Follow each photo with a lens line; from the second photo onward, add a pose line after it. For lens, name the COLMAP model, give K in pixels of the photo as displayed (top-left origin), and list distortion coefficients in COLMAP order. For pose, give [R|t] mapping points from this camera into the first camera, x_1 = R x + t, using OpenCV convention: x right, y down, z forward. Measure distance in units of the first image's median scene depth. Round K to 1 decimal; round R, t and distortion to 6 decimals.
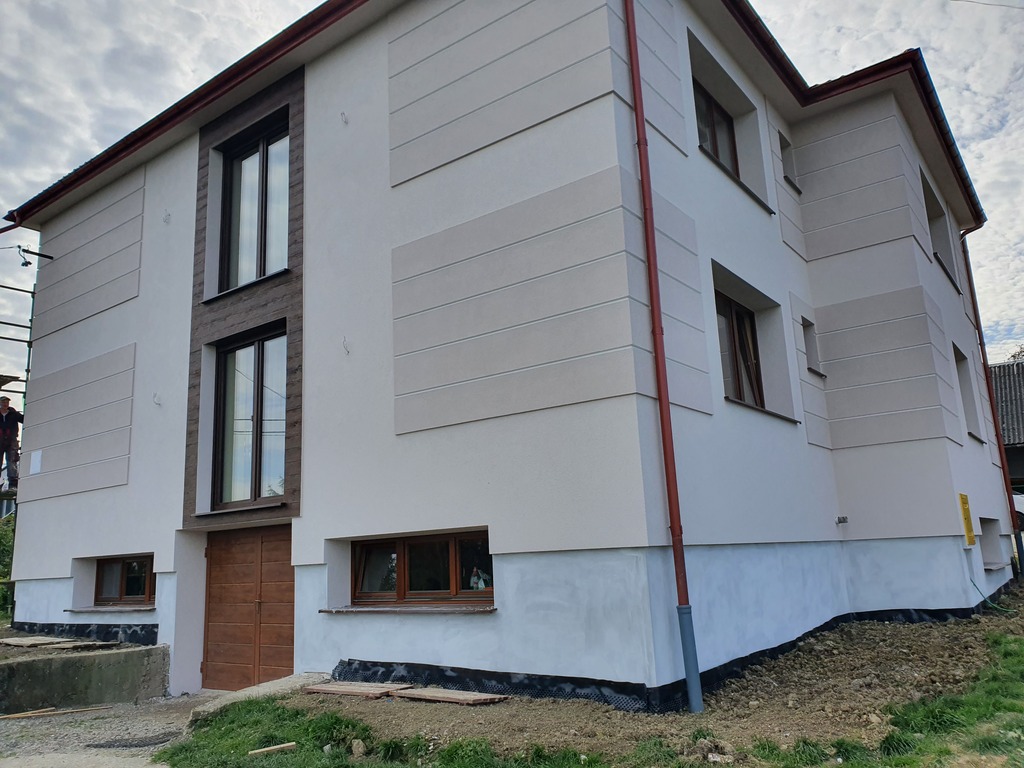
lens RADIAL K [[791.6, 0, 512.0], [0, 791.6, 384.0], [0, 0, 1]] dist [-0.002106, -0.007774]
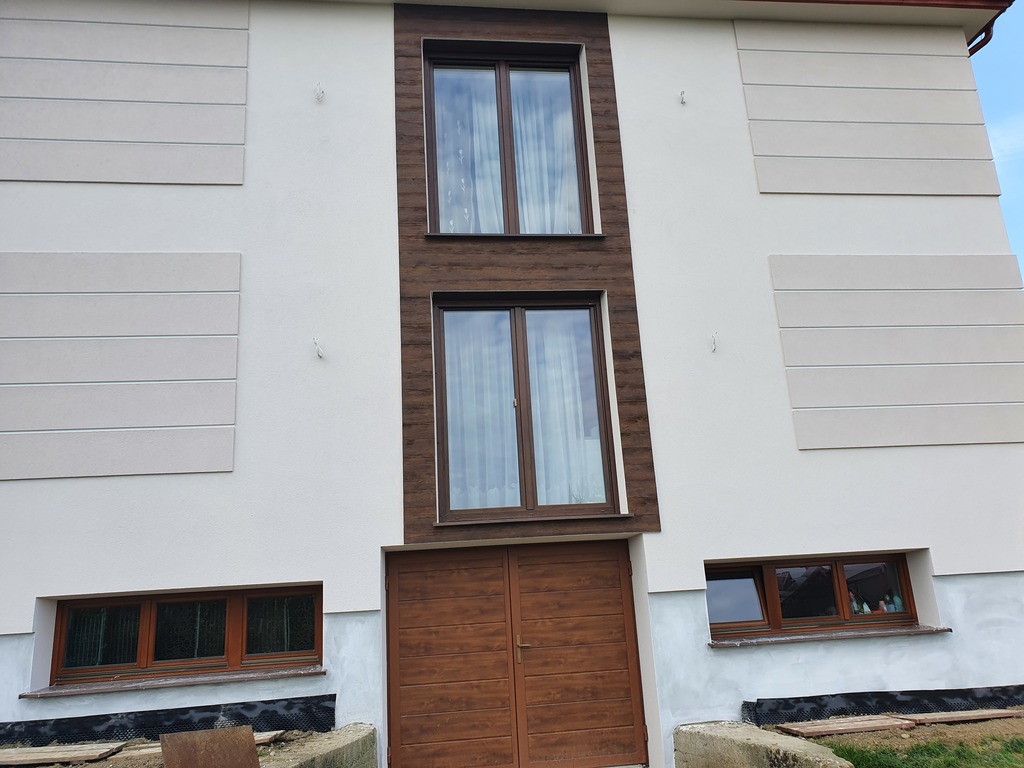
lens RADIAL K [[779.8, 0, 512.0], [0, 779.8, 384.0], [0, 0, 1]] dist [0.015909, -0.001394]
pose [[0.719015, 0.183416, 0.670355, -0.895251], [-0.125901, 0.982964, -0.133909, 0.134637], [-0.683496, 0.011884, 0.729858, 0.476756]]
